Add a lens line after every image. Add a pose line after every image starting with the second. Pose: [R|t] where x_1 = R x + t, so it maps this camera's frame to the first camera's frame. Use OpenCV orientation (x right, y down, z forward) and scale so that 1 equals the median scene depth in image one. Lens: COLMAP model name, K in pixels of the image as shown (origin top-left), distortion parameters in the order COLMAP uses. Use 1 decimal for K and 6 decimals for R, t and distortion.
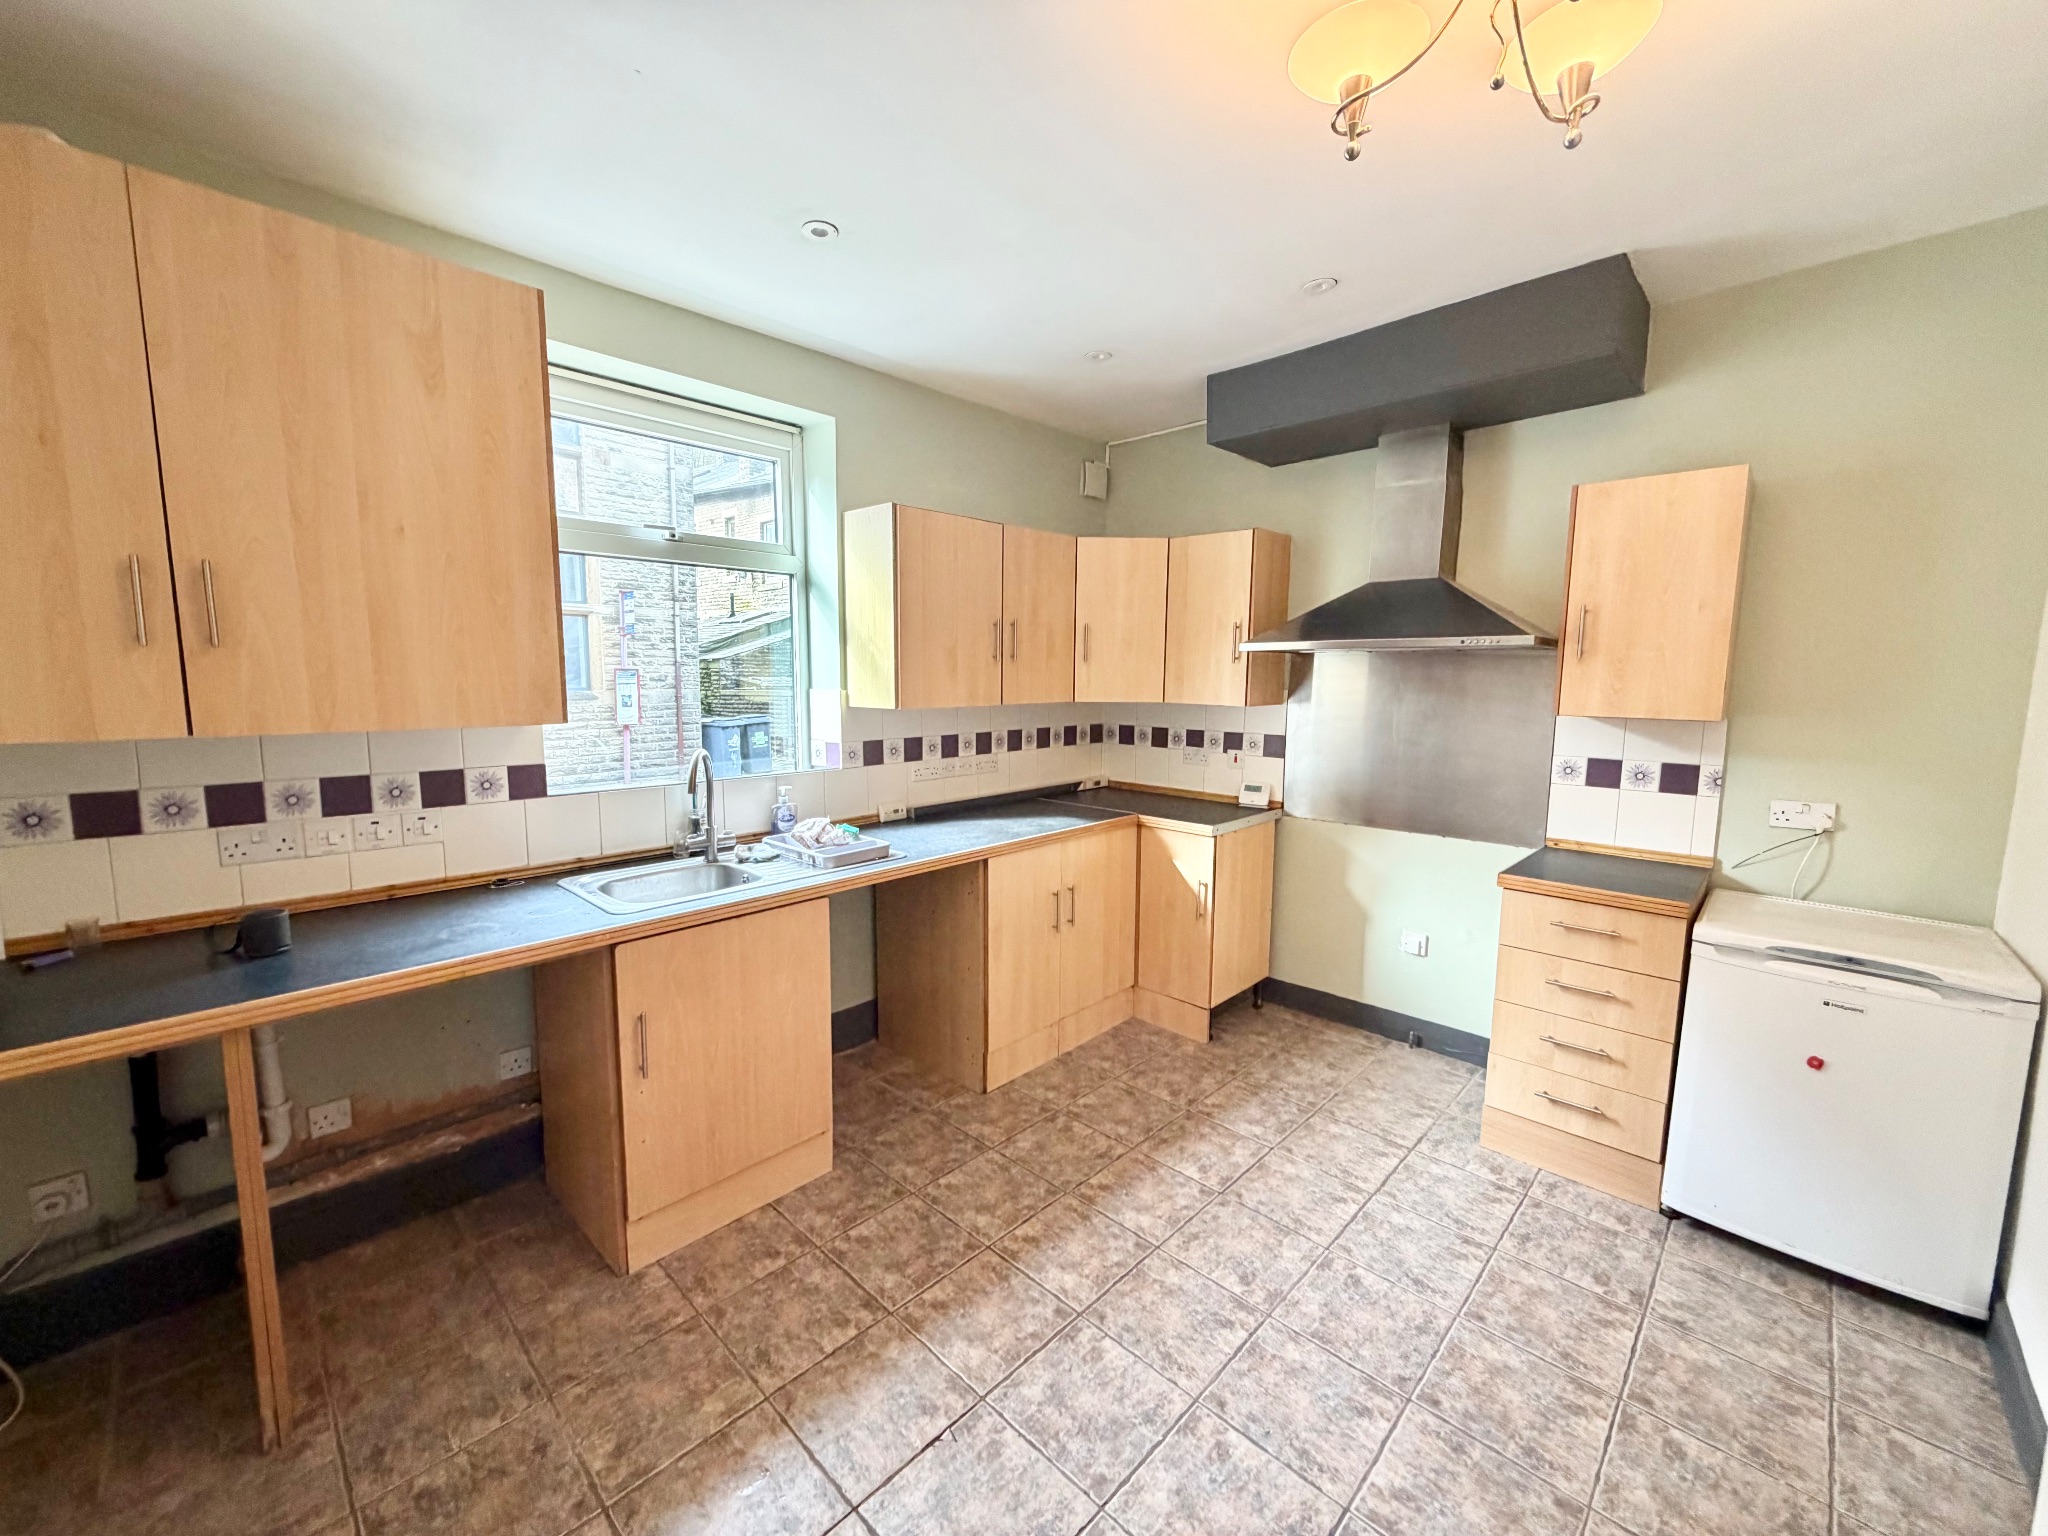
lens RADIAL K [[812.7, 0, 1018.4], [0, 812.7, 770.4], [0, 0, 1]] dist [-0.001533, 0.000217]
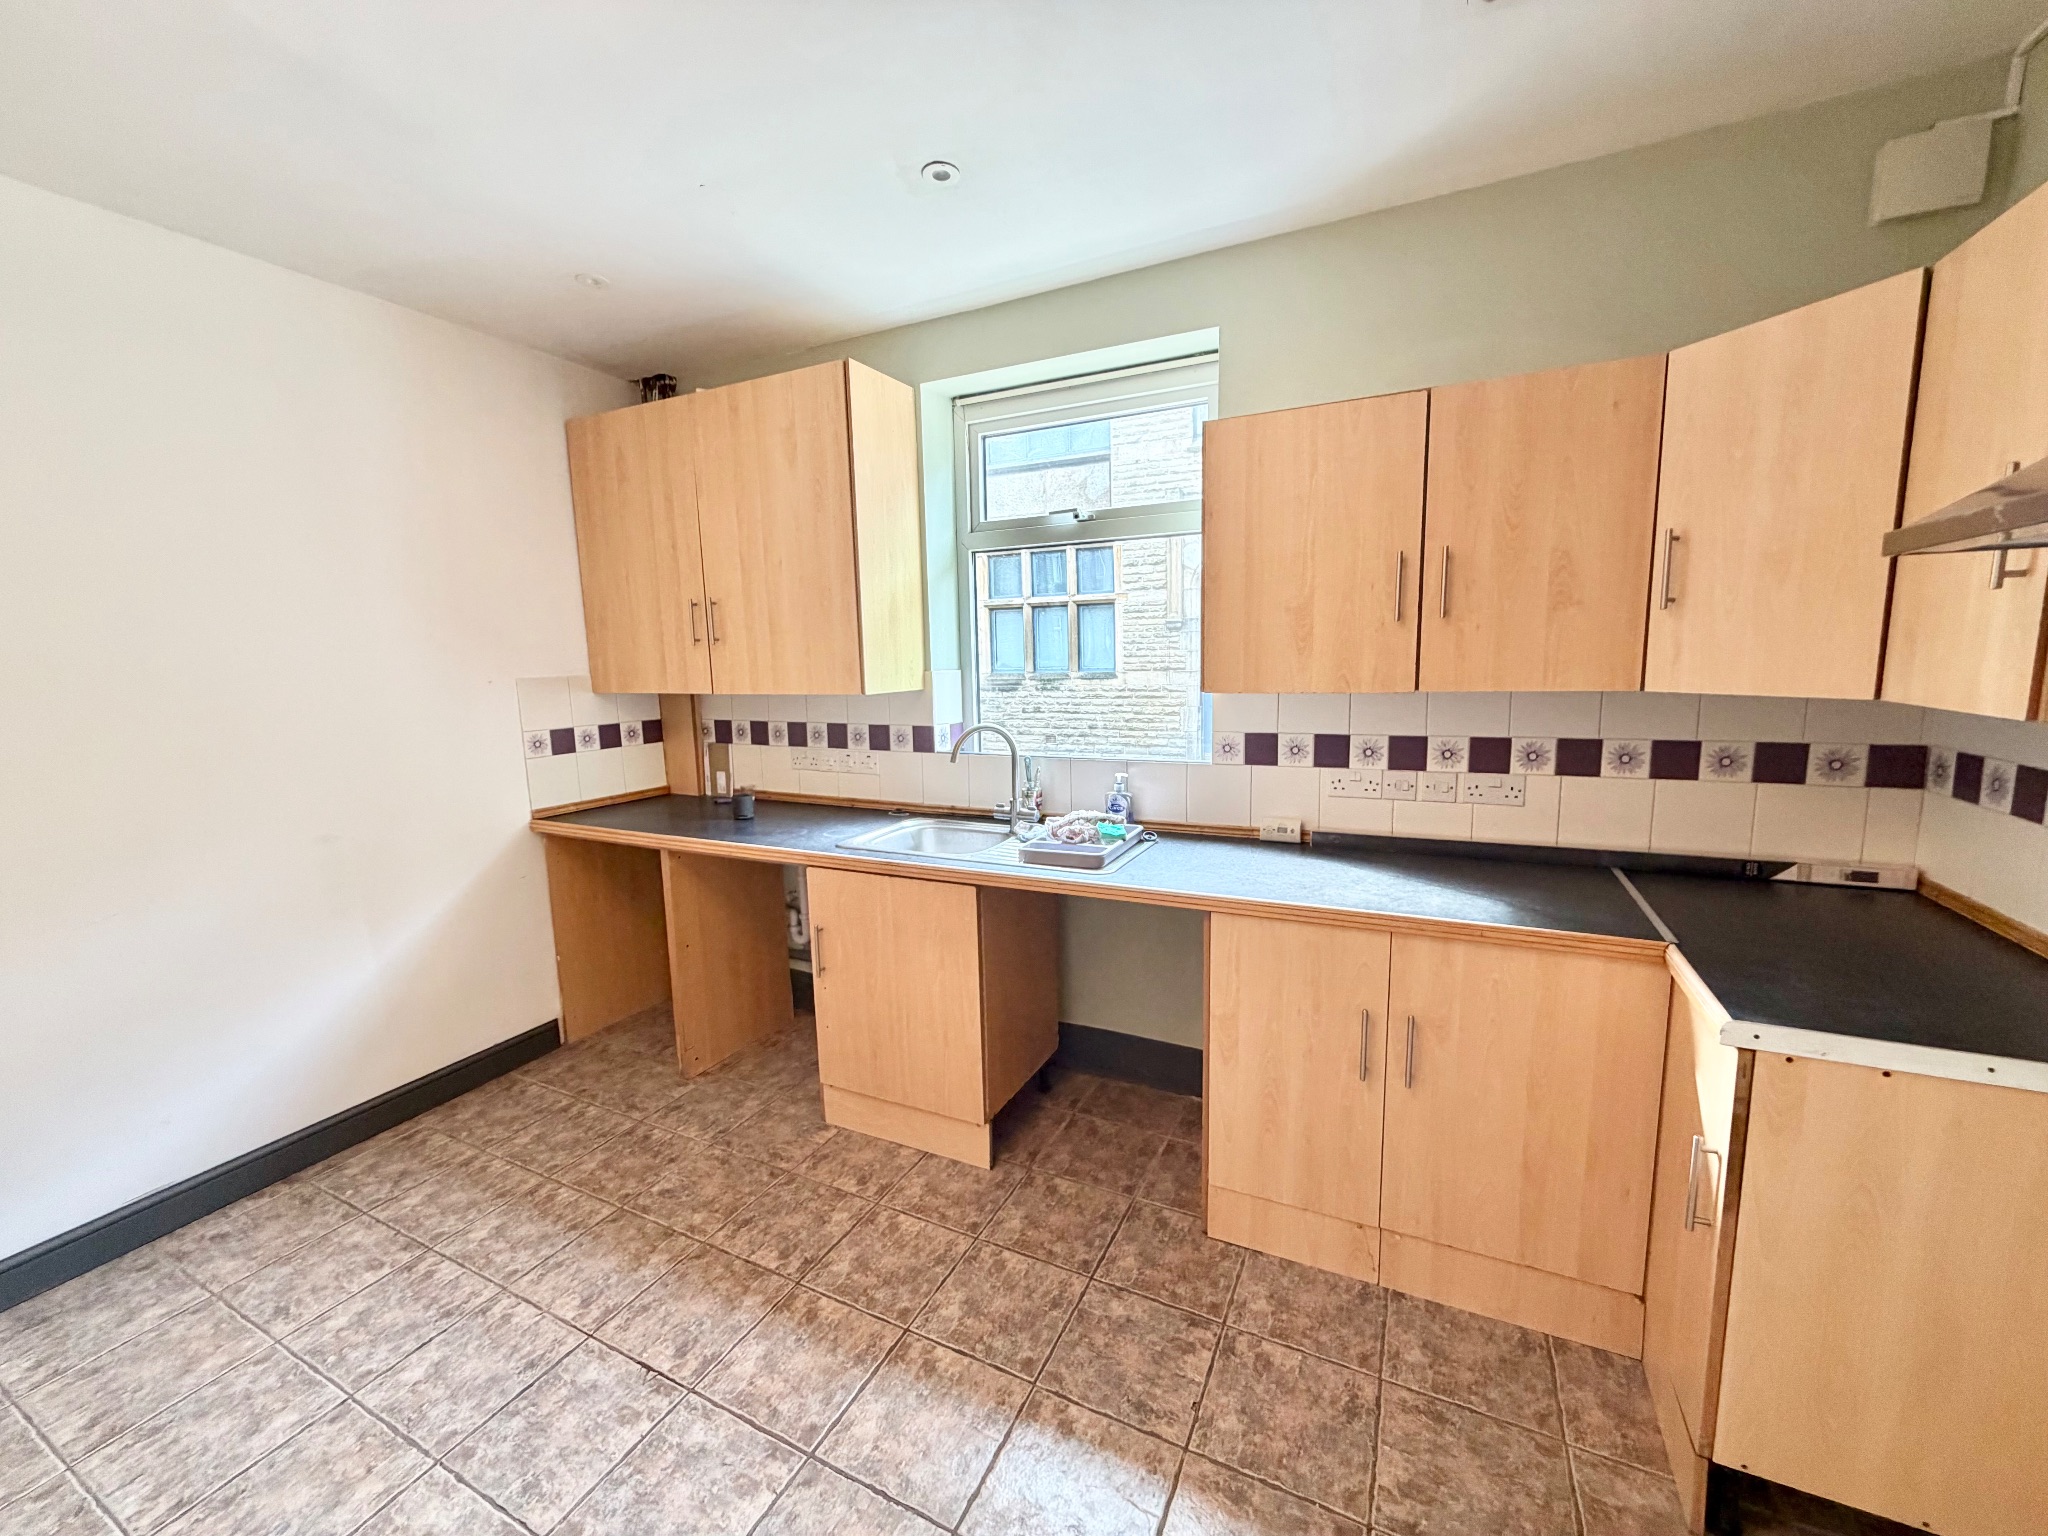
lens RADIAL K [[816.2, 0, 1024.0], [0, 816.2, 768.0], [0, 0, 1]] dist [0.001080, 0.000143]
pose [[0.301993, 0.122645, -0.945388, 0.630360], [-0.089351, 0.990966, 0.100015, -0.078860], [0.949114, 0.054268, 0.310223, 0.702228]]
